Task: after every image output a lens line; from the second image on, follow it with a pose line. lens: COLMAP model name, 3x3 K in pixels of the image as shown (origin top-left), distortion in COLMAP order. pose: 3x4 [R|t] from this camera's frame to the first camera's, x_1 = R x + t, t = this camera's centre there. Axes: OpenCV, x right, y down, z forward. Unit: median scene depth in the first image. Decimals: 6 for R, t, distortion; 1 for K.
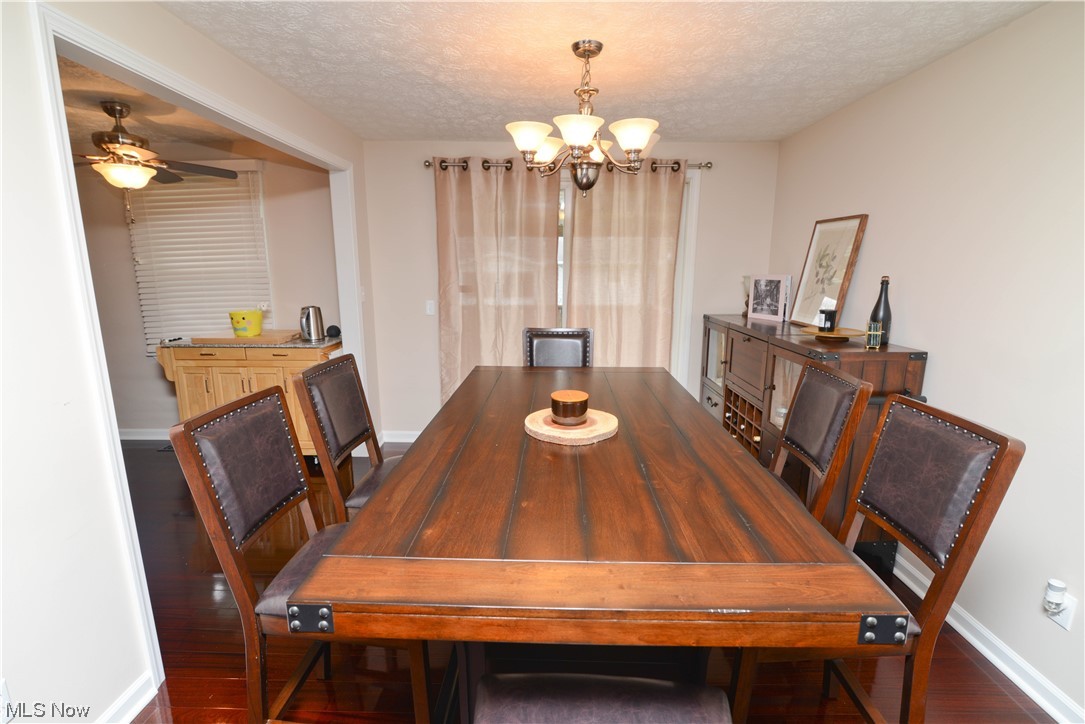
lens RADIAL K [[504.8, 0, 544.4], [0, 504.8, 364.2], [0, 0, 1]] dist [-0.018934, 0.000650]
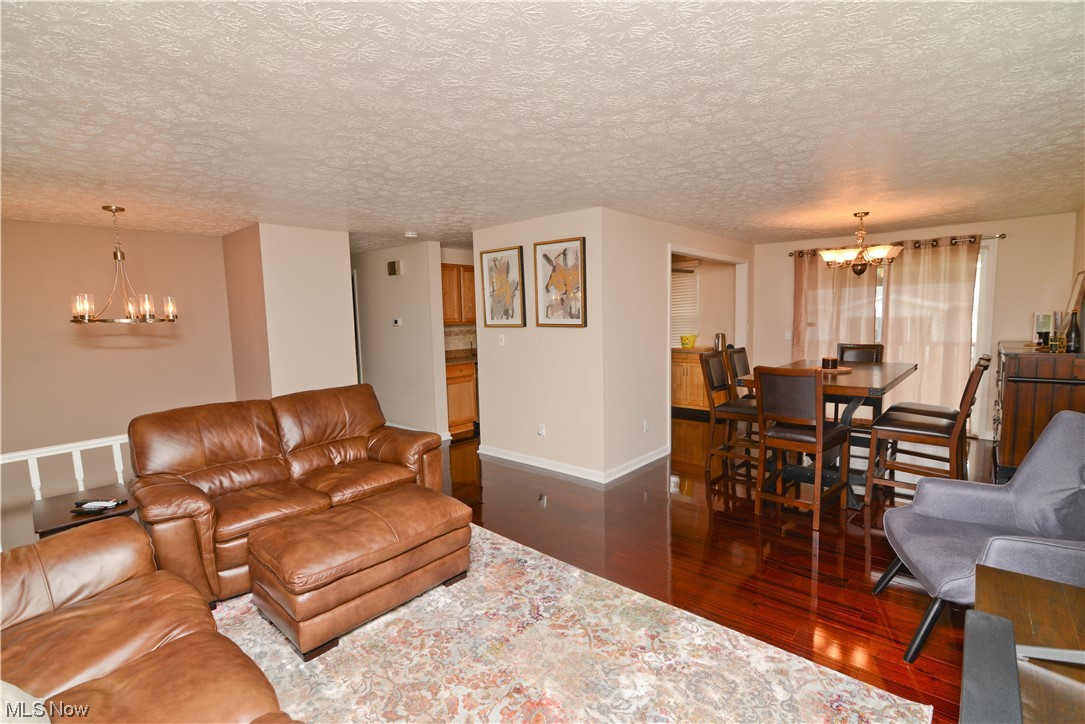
lens RADIAL K [[498.1, 0, 540.0], [0, 498.1, 365.0], [0, 0, 1]] dist [-0.019108, 0.000275]
pose [[0.750615, 0.044560, -0.659235, 0.277255], [-0.102864, 0.993439, -0.049973, 0.172262], [0.652683, 0.105322, 0.750274, -0.866047]]
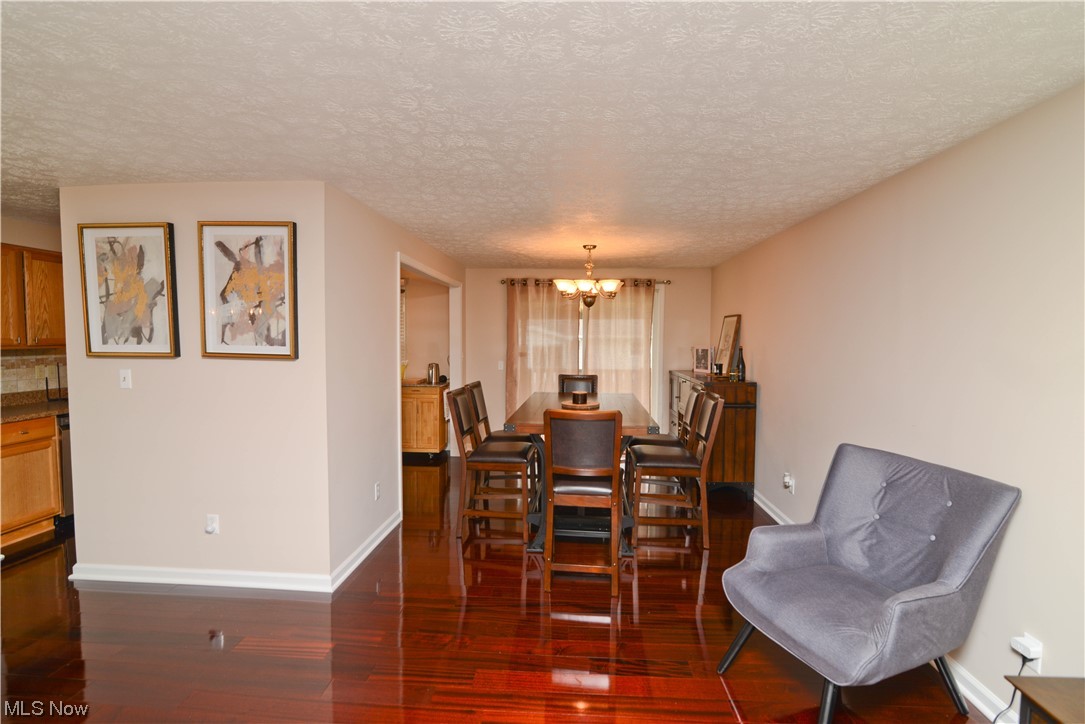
lens RADIAL K [[504.8, 0, 544.4], [0, 504.8, 364.2], [0, 0, 1]] dist [-0.018934, 0.000650]
pose [[0.998457, 0.006643, -0.055129, 0.006328], [-0.014425, 0.989763, -0.141992, 0.126835], [0.053621, 0.142569, 0.988331, -0.672552]]
